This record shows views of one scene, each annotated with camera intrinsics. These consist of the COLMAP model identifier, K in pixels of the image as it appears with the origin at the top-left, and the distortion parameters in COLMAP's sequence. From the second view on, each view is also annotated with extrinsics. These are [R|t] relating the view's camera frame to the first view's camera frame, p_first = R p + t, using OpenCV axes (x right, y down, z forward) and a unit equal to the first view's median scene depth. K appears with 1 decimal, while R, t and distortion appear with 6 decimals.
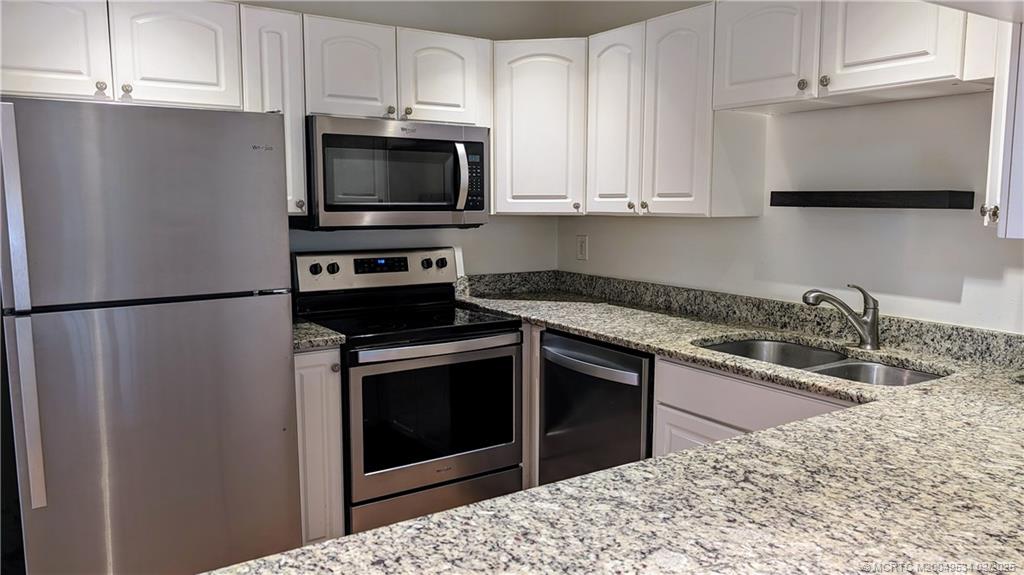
lens RADIAL K [[749.2, 0, 518.1], [0, 749.2, 279.9], [0, 0, 1]] dist [0.043178, -0.065548]
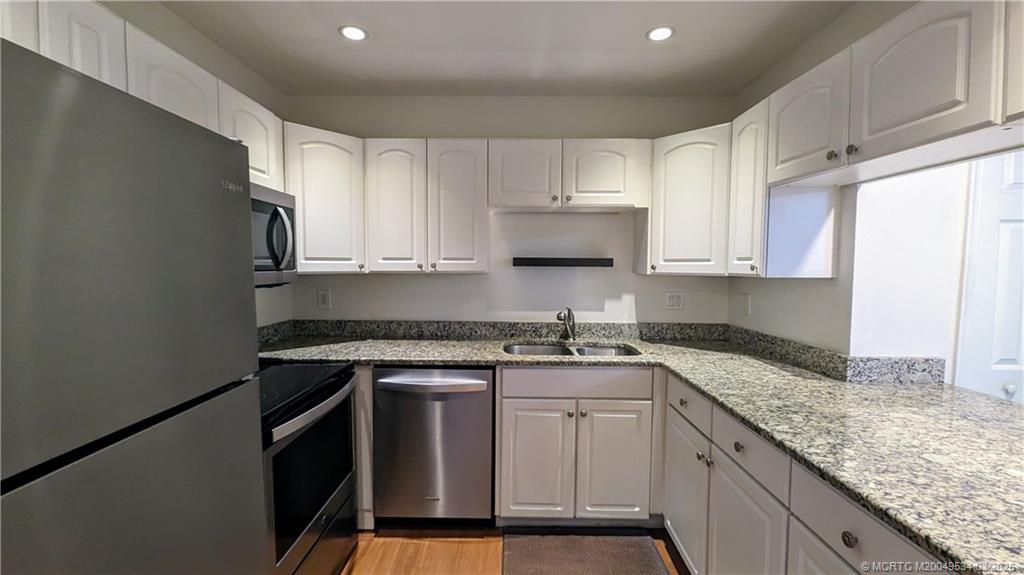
lens RADIAL K [[418.2, 0, 511.9], [0, 418.2, 284.1], [0, 0, 1]] dist [-0.000820, -0.000151]
pose [[0.564360, -0.036322, 0.824729, -0.448737], [0.086555, 0.996129, -0.015359, -0.043210], [-0.820979, 0.080052, 0.565319, 0.473230]]
